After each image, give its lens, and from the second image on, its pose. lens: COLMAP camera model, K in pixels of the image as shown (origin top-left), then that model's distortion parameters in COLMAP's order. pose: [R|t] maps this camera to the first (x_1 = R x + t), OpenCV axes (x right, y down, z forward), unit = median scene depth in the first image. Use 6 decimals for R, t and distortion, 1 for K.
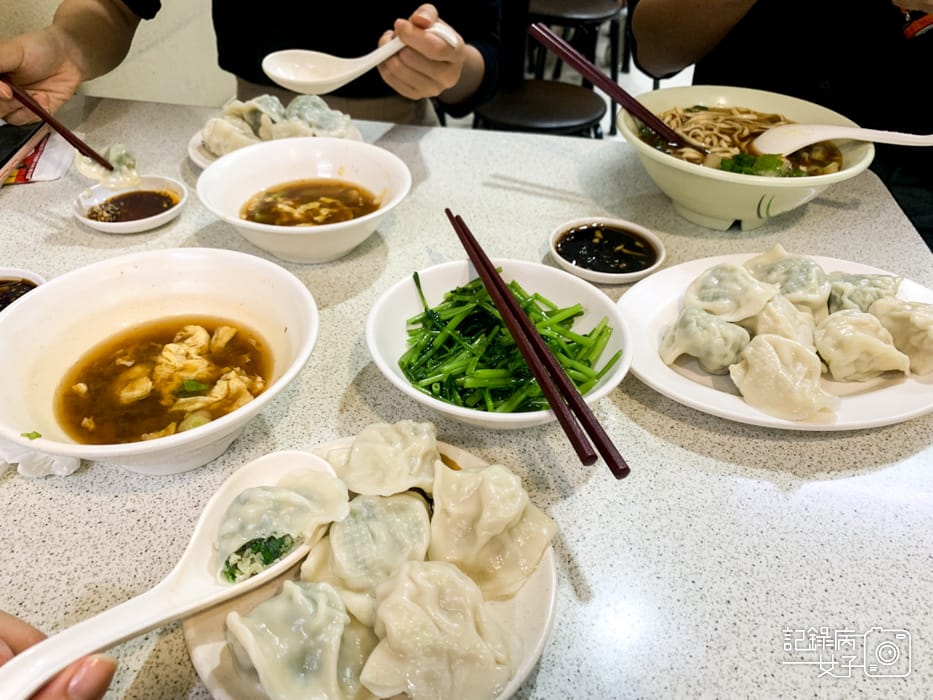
lens RADIAL K [[693.5, 0, 468.0], [0, 693.5, 348.5], [0, 0, 1]] dist [-0.013790, -0.023392]
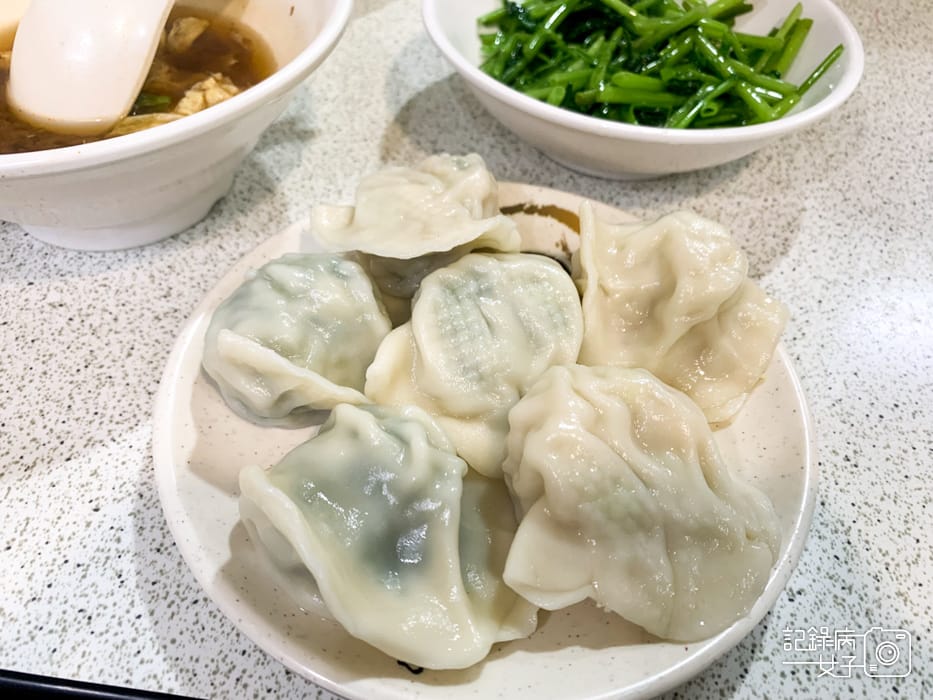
lens RADIAL K [[693.5, 0, 462.8], [0, 693.5, 347.9], [0, 0, 1]] dist [-0.013790, -0.023392]
pose [[0.999545, -0.017423, 0.024619, -0.152902], [0.011929, 0.978086, 0.207858, 0.153124], [-0.027701, -0.207470, 0.977849, 0.400781]]
